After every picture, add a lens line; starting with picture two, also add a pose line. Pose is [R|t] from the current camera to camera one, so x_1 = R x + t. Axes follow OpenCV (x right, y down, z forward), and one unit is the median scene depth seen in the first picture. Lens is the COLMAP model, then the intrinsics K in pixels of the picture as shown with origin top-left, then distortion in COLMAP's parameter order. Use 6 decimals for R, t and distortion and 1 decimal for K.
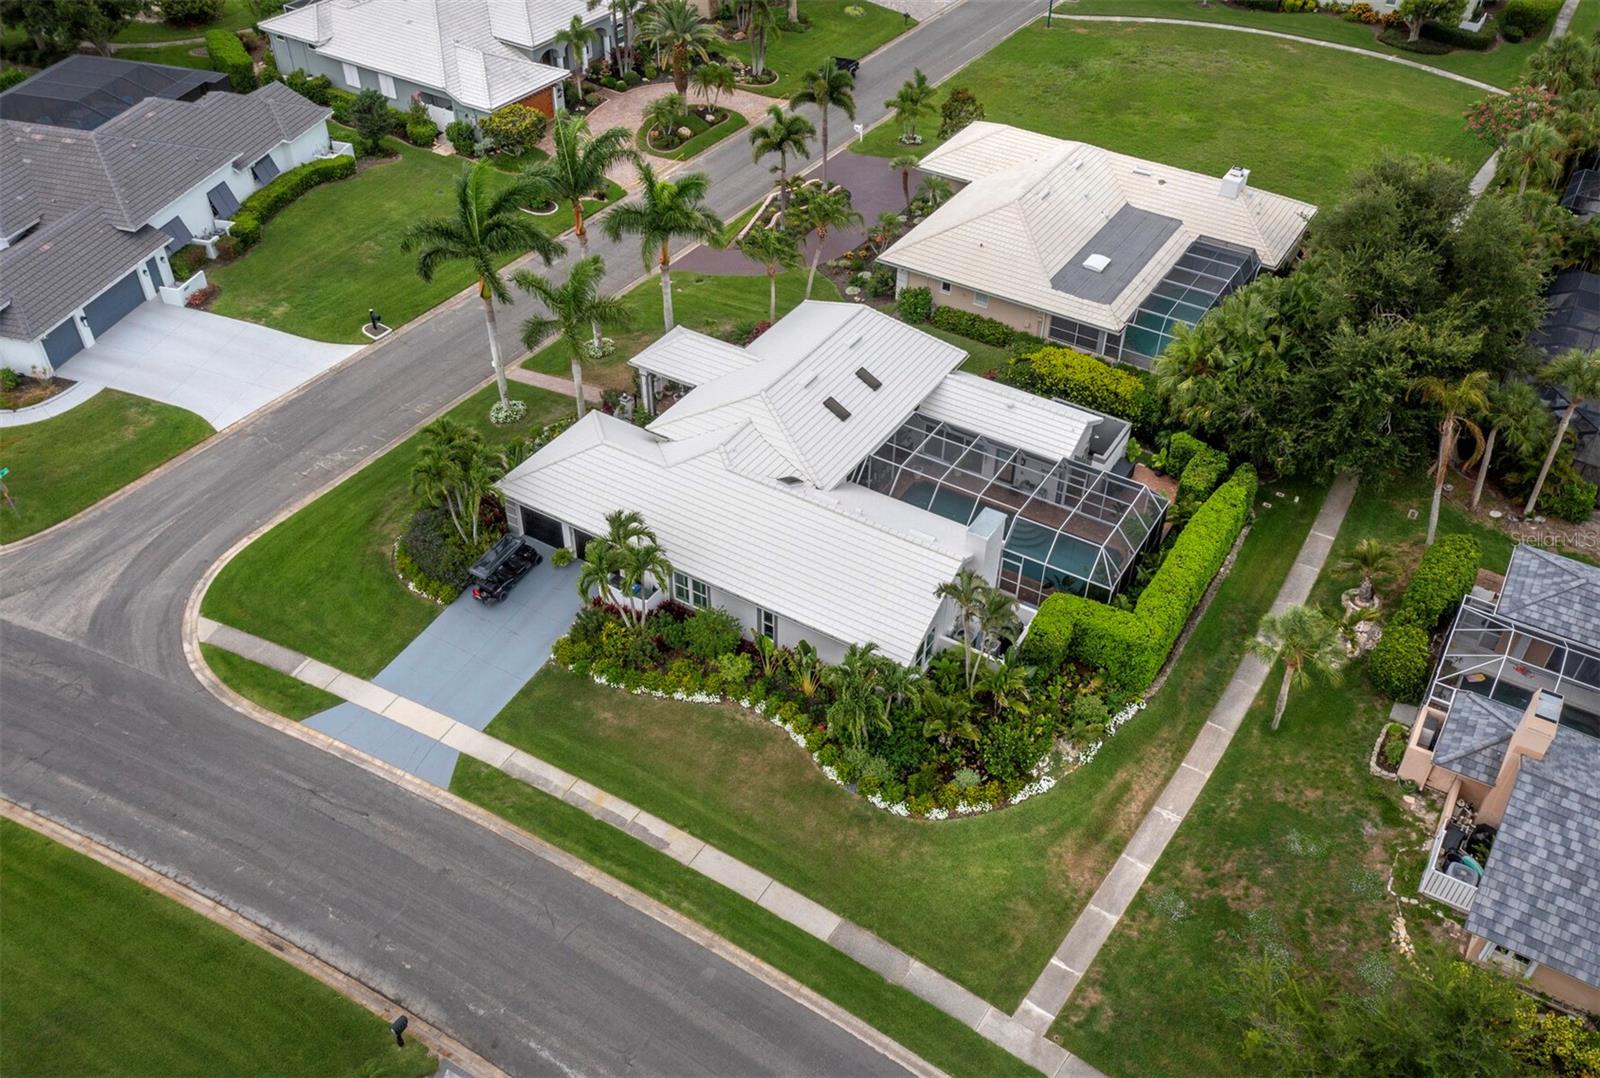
lens RADIAL K [[1343.9, 0, 838.8], [0, 1343.9, 541.3], [0, 0, 1]] dist [0.006251, 0.007056]
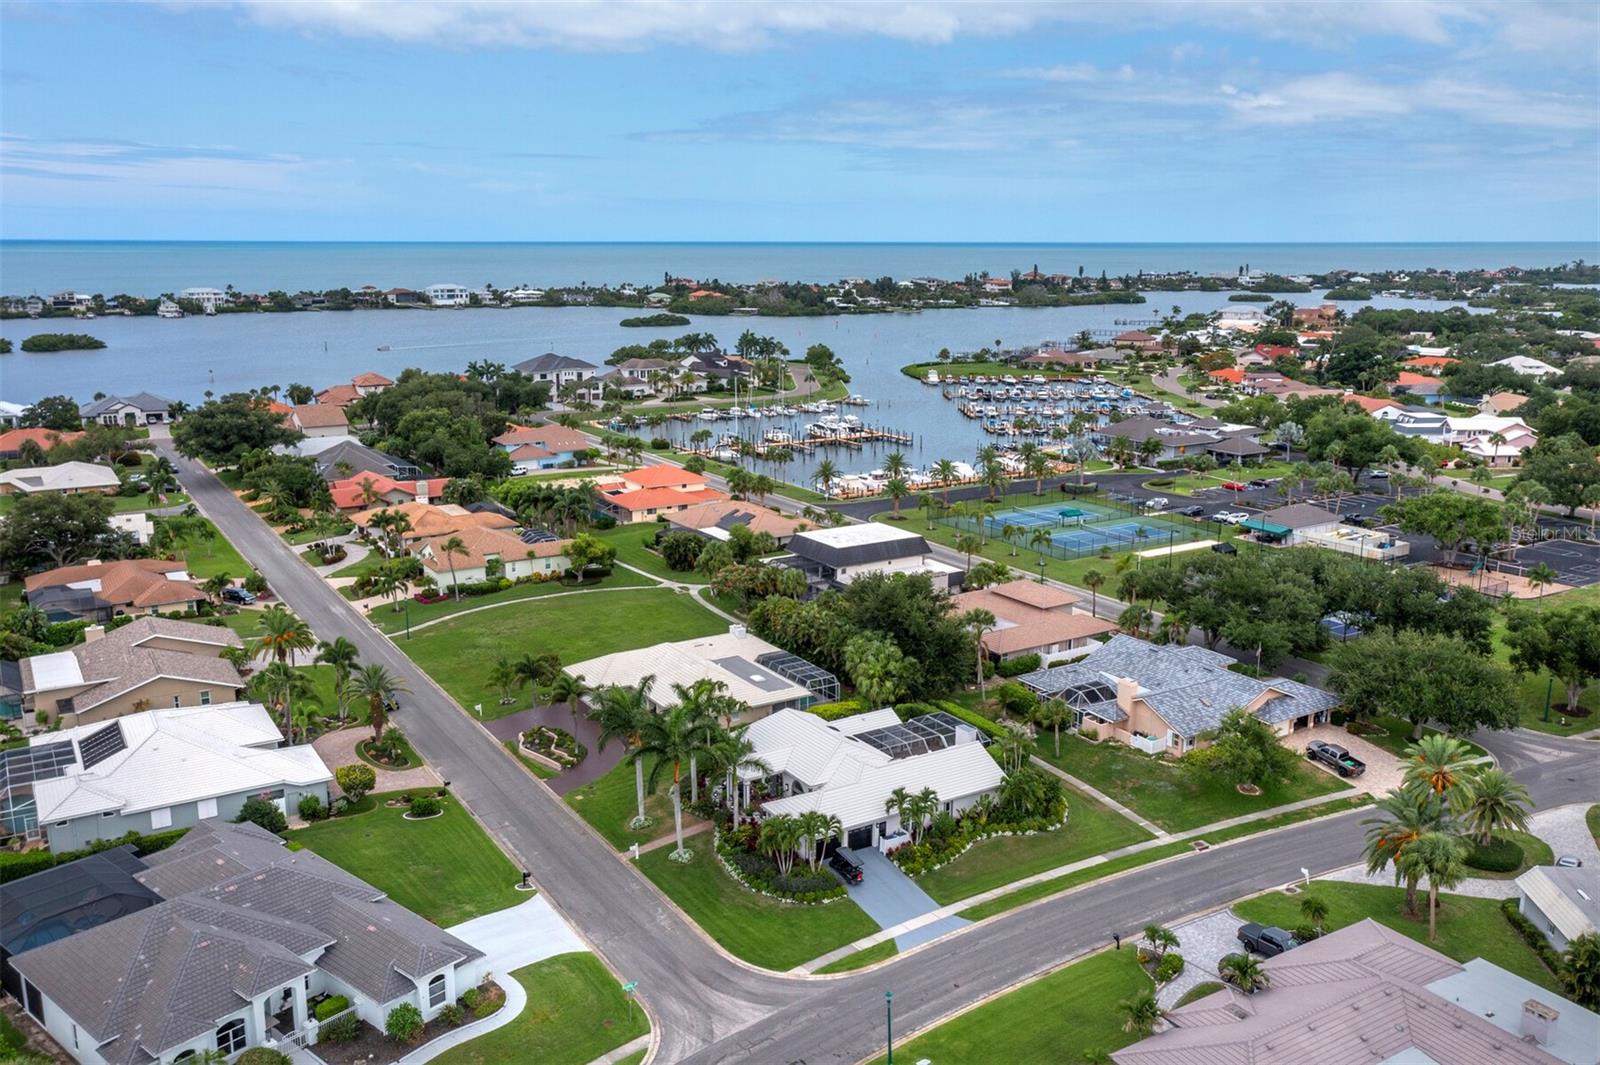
lens RADIAL K [[1308.8, 0, 800.0], [0, 1308.8, 532.5], [0, 0, 1]] dist [-0.020726, 0.068760]
pose [[0.460850, -0.223253, 0.858938, -1.766832], [0.574488, 0.812746, -0.096987, -0.219898], [-0.676446, 0.538147, 0.502811, -0.085307]]
